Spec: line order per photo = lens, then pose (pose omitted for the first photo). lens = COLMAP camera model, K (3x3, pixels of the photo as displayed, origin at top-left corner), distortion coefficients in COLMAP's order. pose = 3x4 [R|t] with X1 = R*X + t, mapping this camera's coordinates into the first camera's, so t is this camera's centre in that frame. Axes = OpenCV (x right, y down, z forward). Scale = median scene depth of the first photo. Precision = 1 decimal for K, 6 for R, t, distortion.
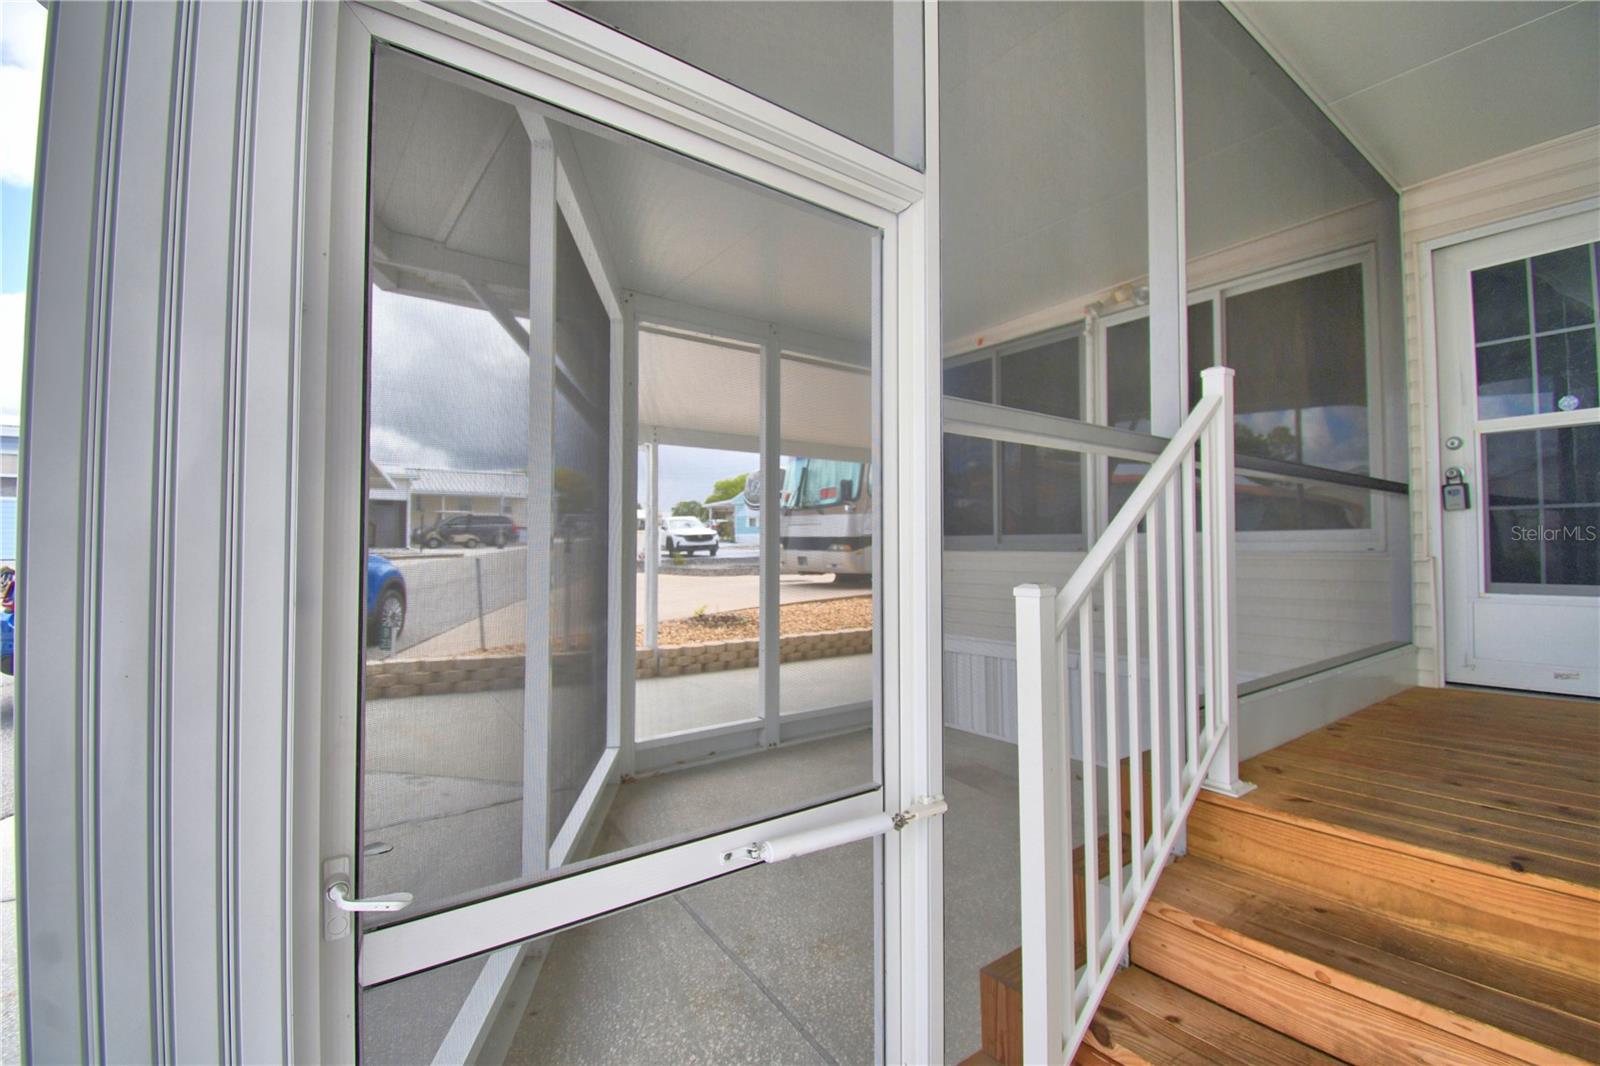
lens RADIAL K [[701.8, 0, 793.5], [0, 701.8, 532.1], [0, 0, 1]] dist [0.023343, -0.025891]
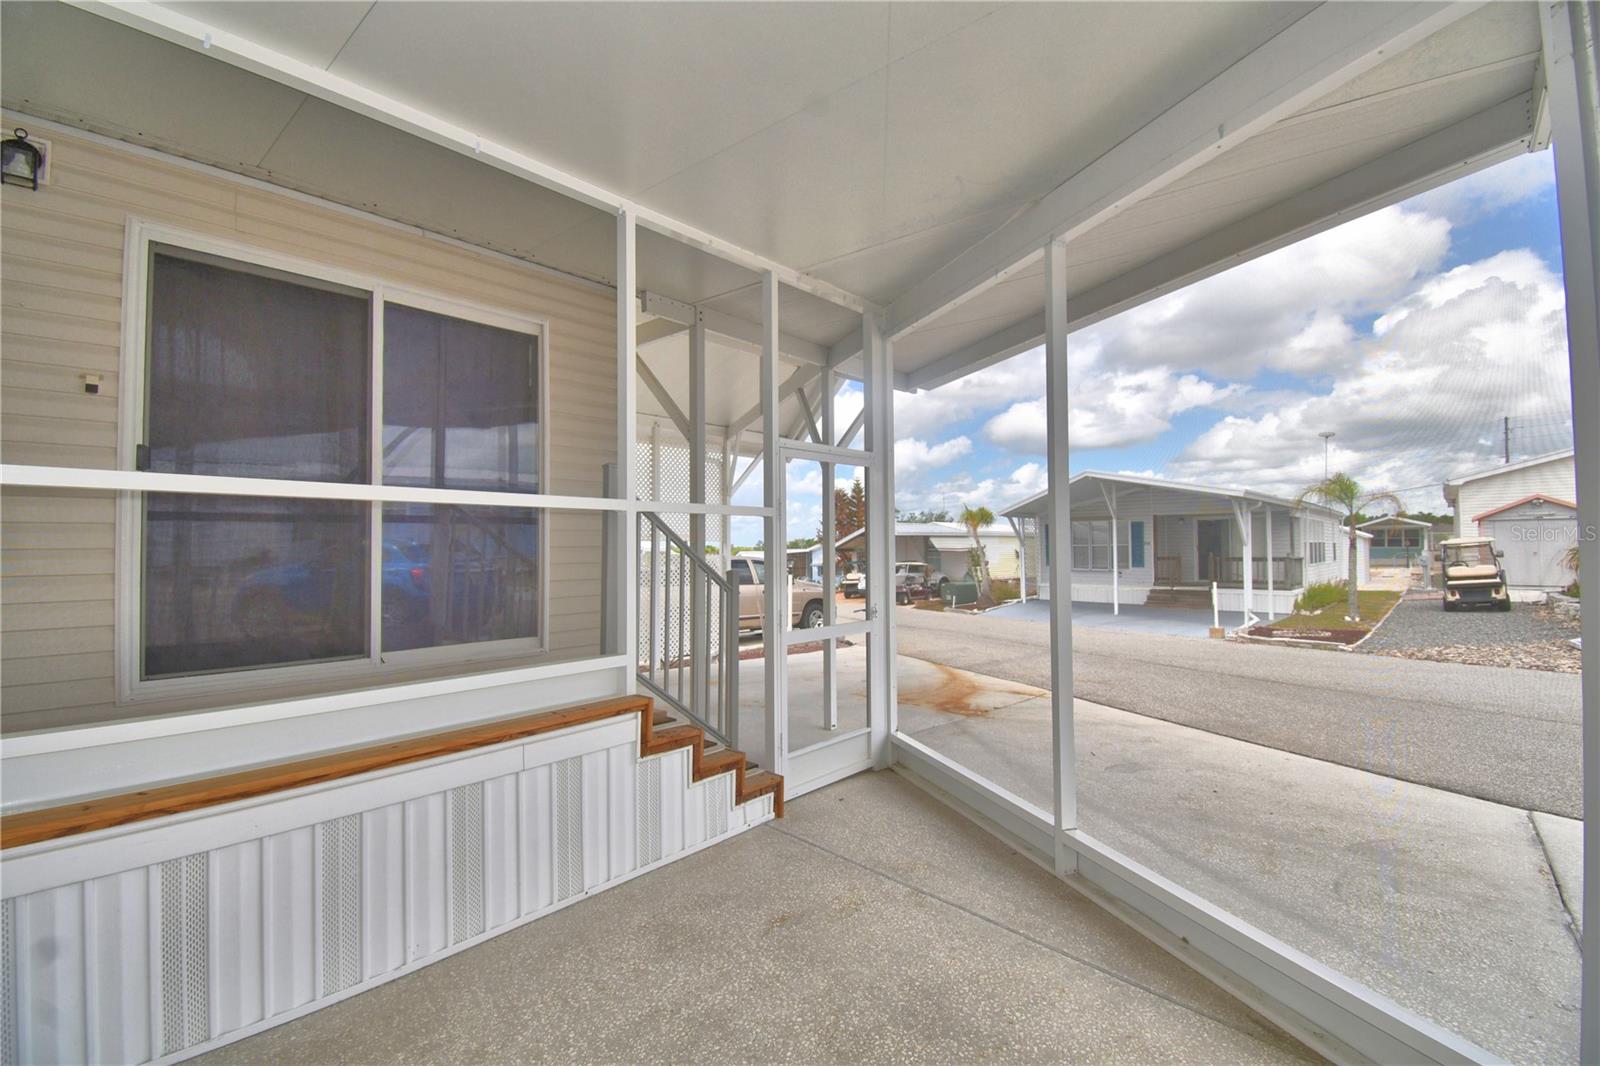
lens RADIAL K [[701.8, 0, 793.5], [0, 701.8, 532.1], [0, 0, 1]] dist [0.023343, -0.025891]
pose [[-0.981045, 0.003732, -0.193742, 0.183405], [0.012908, 0.998853, -0.046119, 0.013583], [0.193347, -0.047745, -0.979968, 1.089091]]
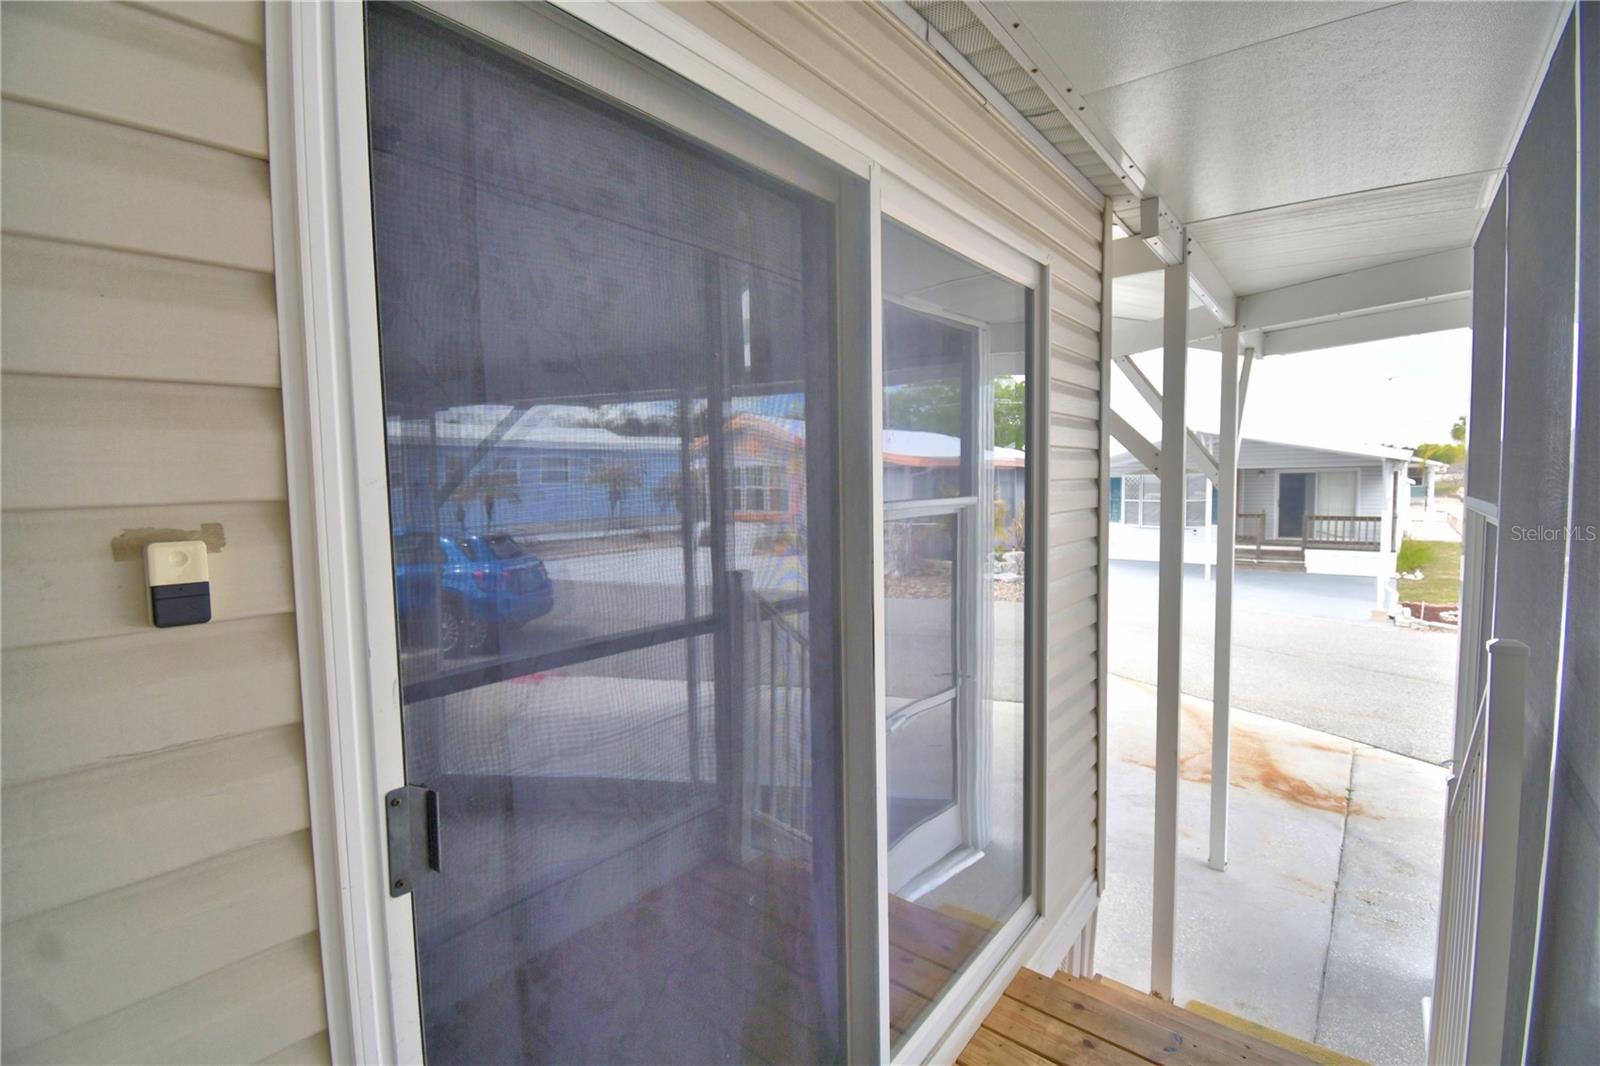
lens RADIAL K [[698.8, 0, 795.8], [0, 698.8, 529.2], [0, 0, 1]] dist [0.020783, -0.027148]
pose [[-0.971747, 0.033505, -0.233635, 0.553760], [0.024577, 0.998856, 0.041021, -0.145064], [0.234742, 0.034120, -0.971459, 0.568929]]
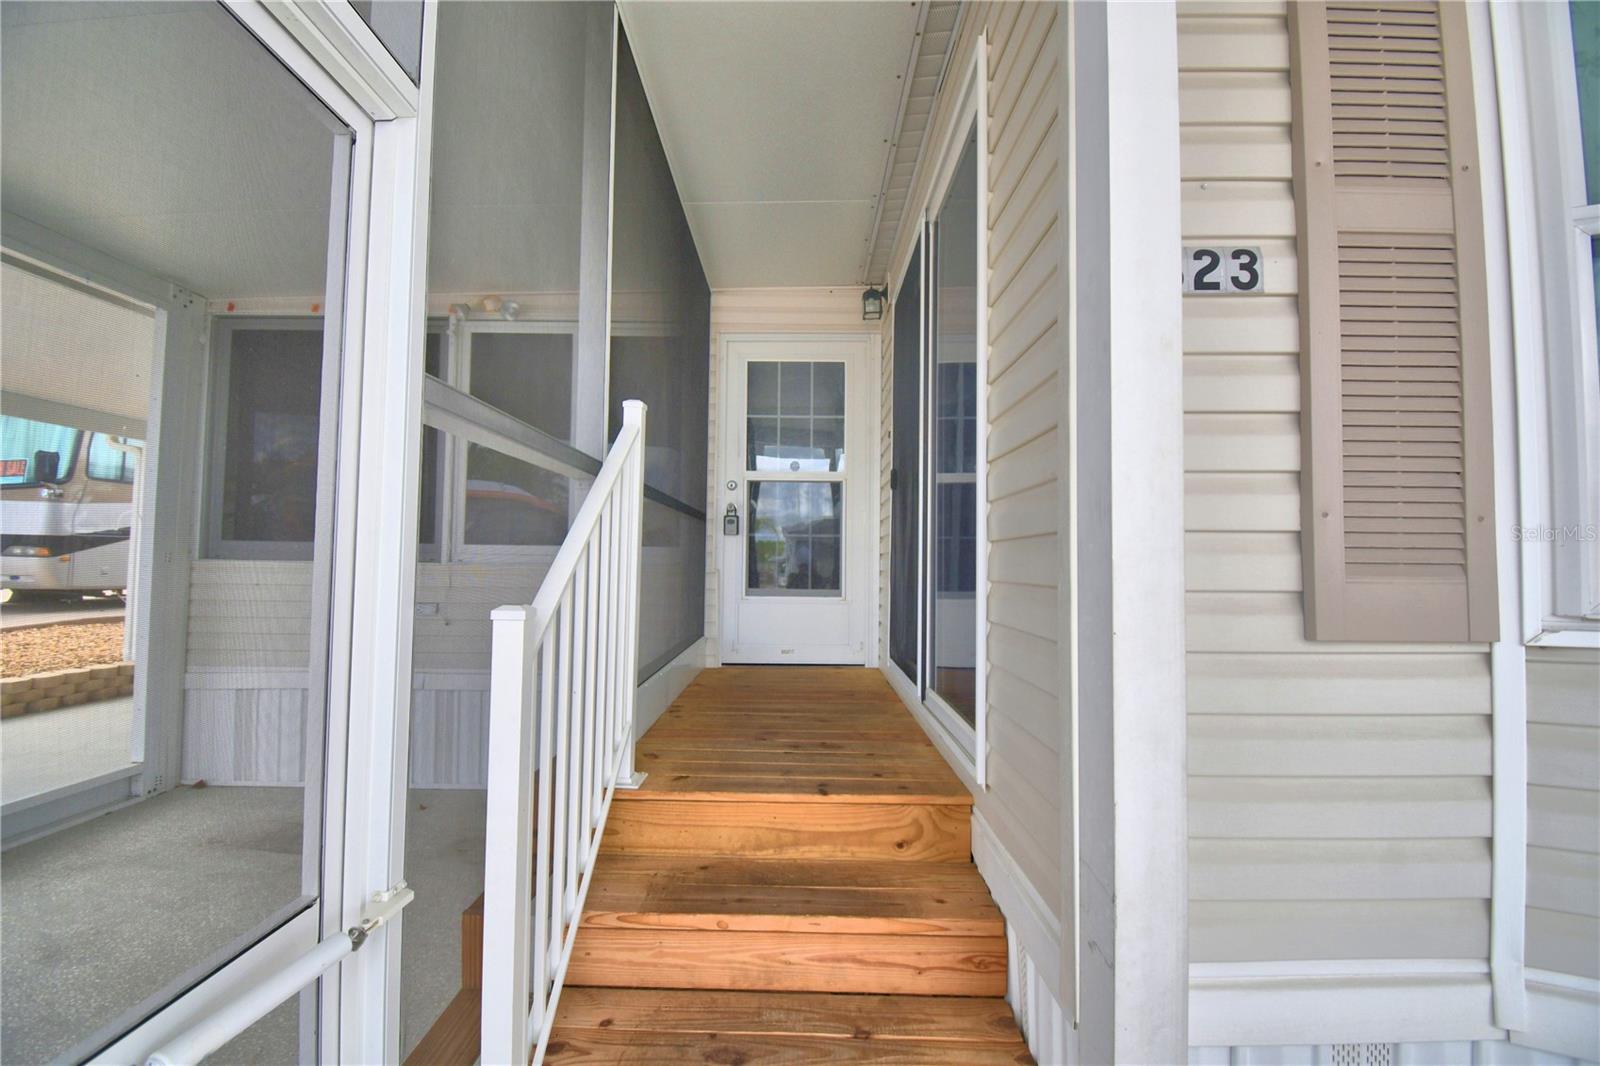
lens RADIAL K [[701.8, 0, 793.5], [0, 701.8, 532.1], [0, 0, 1]] dist [0.023343, -0.025891]
pose [[0.608908, 0.041950, 0.792131, -0.042308], [-0.031873, 0.999088, -0.028409, -0.001293], [-0.792600, -0.007949, 0.609690, 0.048103]]
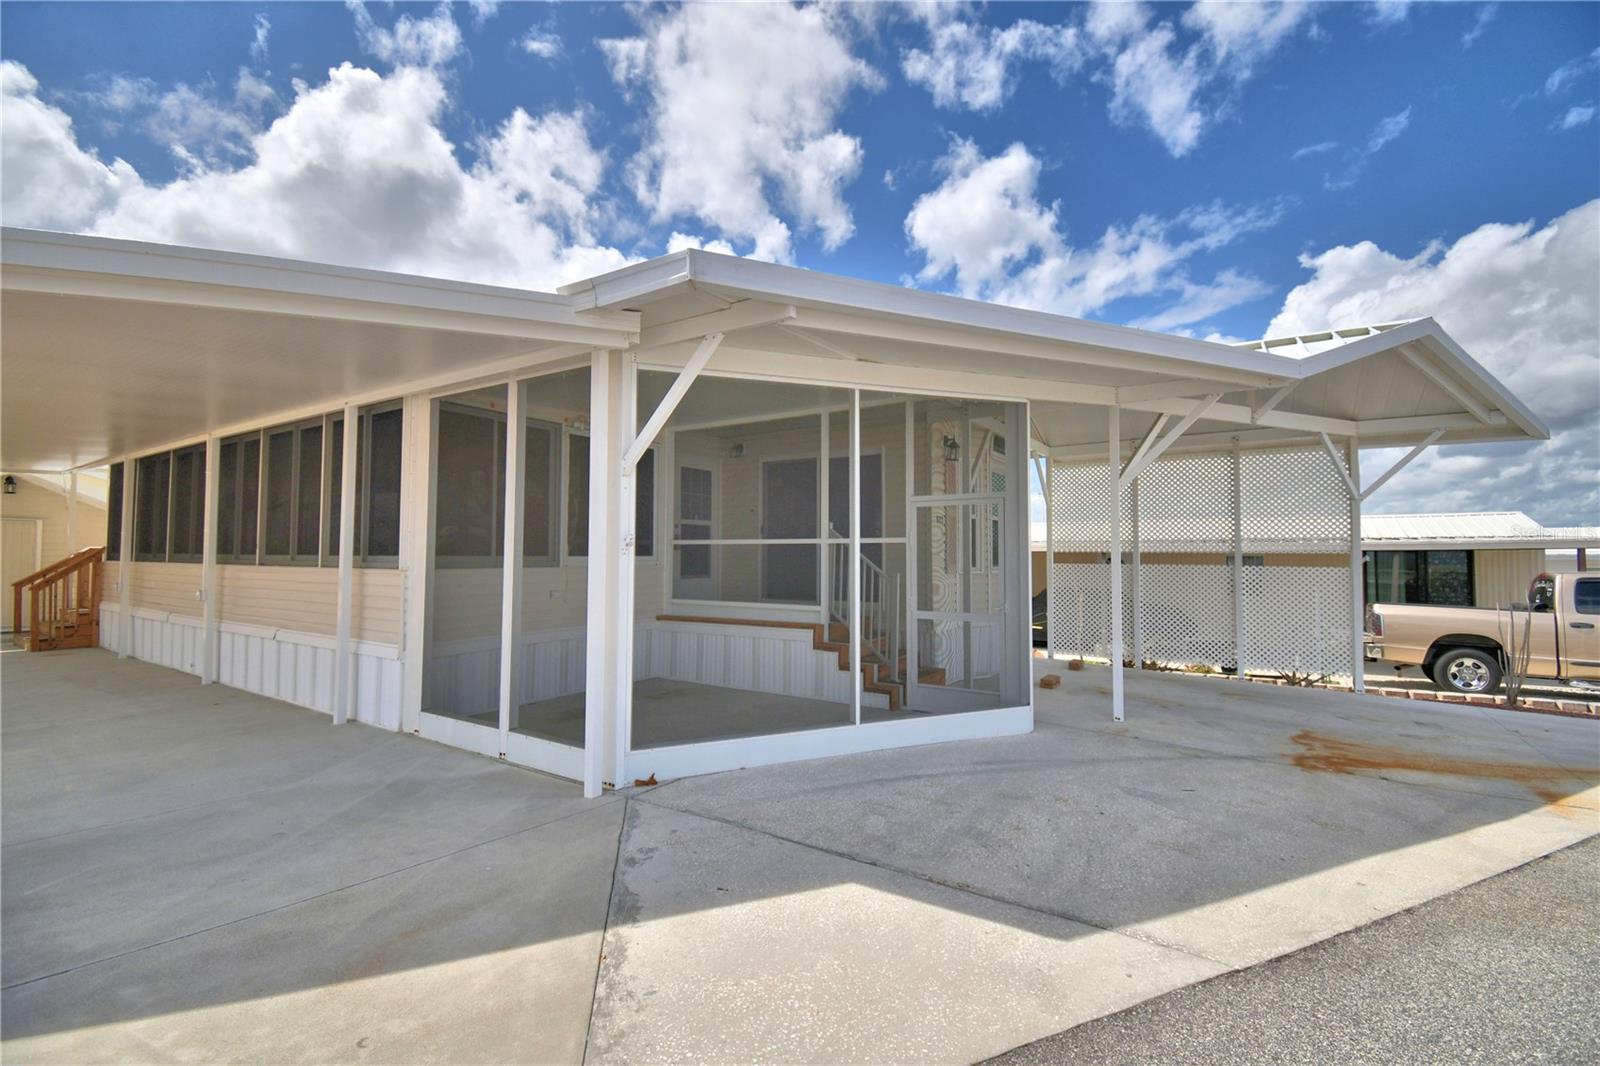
lens RADIAL K [[698.8, 0, 795.8], [0, 698.8, 529.2], [0, 0, 1]] dist [0.020783, -0.027148]
pose [[-0.336410, 0.035989, 0.941028, -1.214398], [-0.023724, 0.998628, -0.046673, 0.002253], [-0.941417, -0.038026, -0.335095, 0.971293]]
